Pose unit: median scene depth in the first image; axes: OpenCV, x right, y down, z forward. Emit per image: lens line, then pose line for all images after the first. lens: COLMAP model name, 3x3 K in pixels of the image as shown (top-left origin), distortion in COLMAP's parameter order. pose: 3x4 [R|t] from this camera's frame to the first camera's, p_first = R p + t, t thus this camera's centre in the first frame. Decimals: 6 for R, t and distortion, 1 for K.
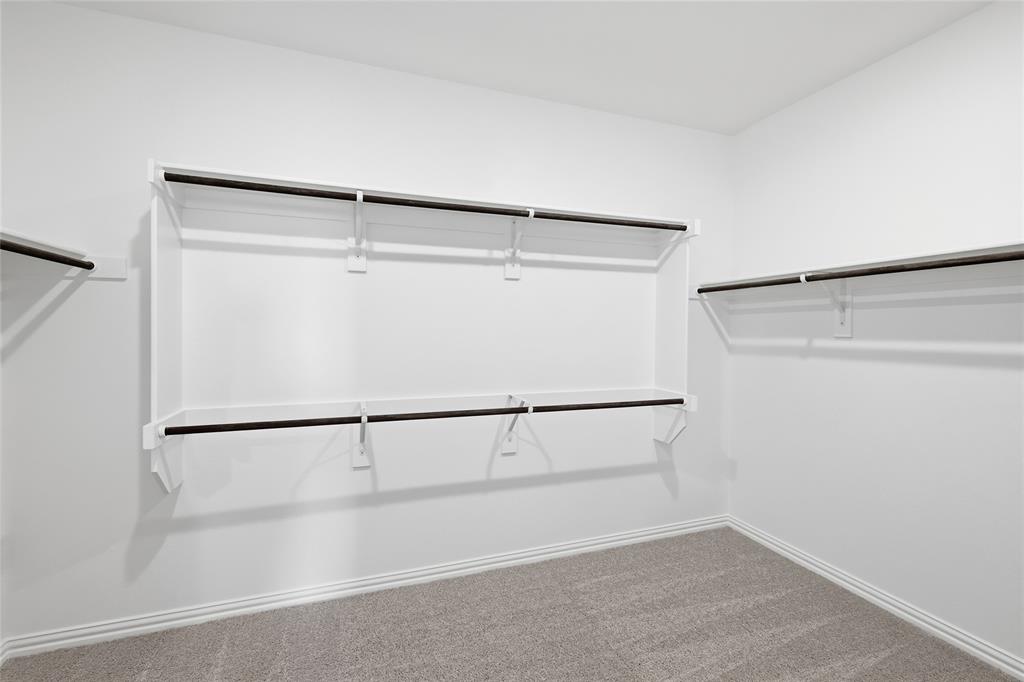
lens RADIAL K [[452.0, 0, 519.1], [0, 452.0, 338.2], [0, 0, 1]] dist [0.001644, 0.000314]
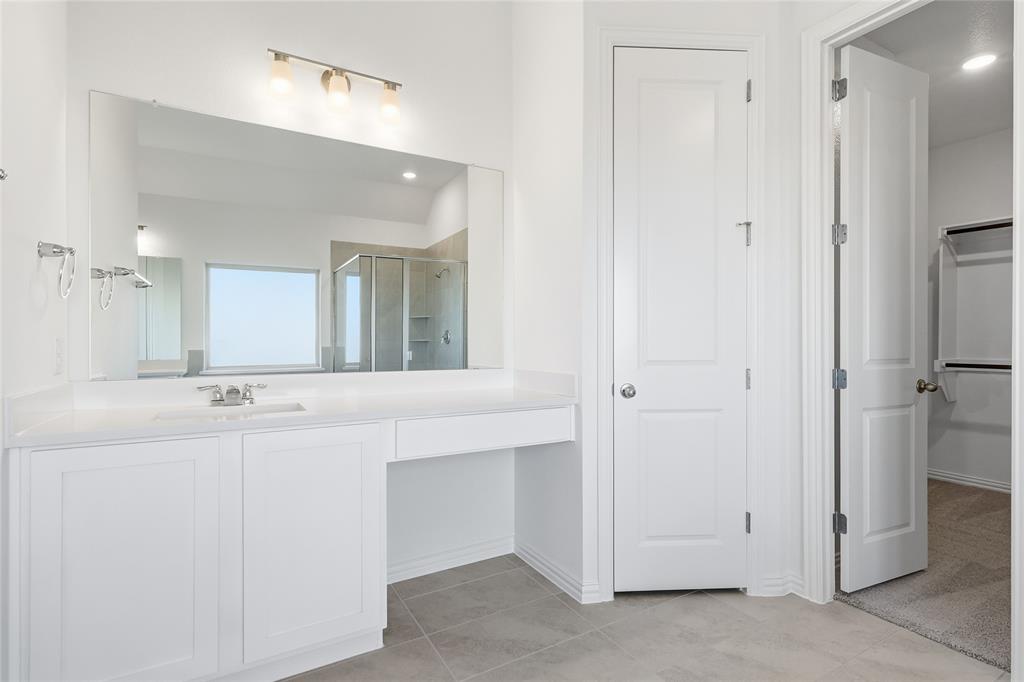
lens RADIAL K [[490.4, 0, 512.0], [0, 490.4, 341.0], [0, 0, 1]] dist [0.001801, 0.000420]
pose [[0.168597, -0.005244, -0.985671, 0.896885], [-0.018120, 0.999800, -0.008418, 0.146348], [0.985518, 0.019280, 0.168469, -1.087075]]
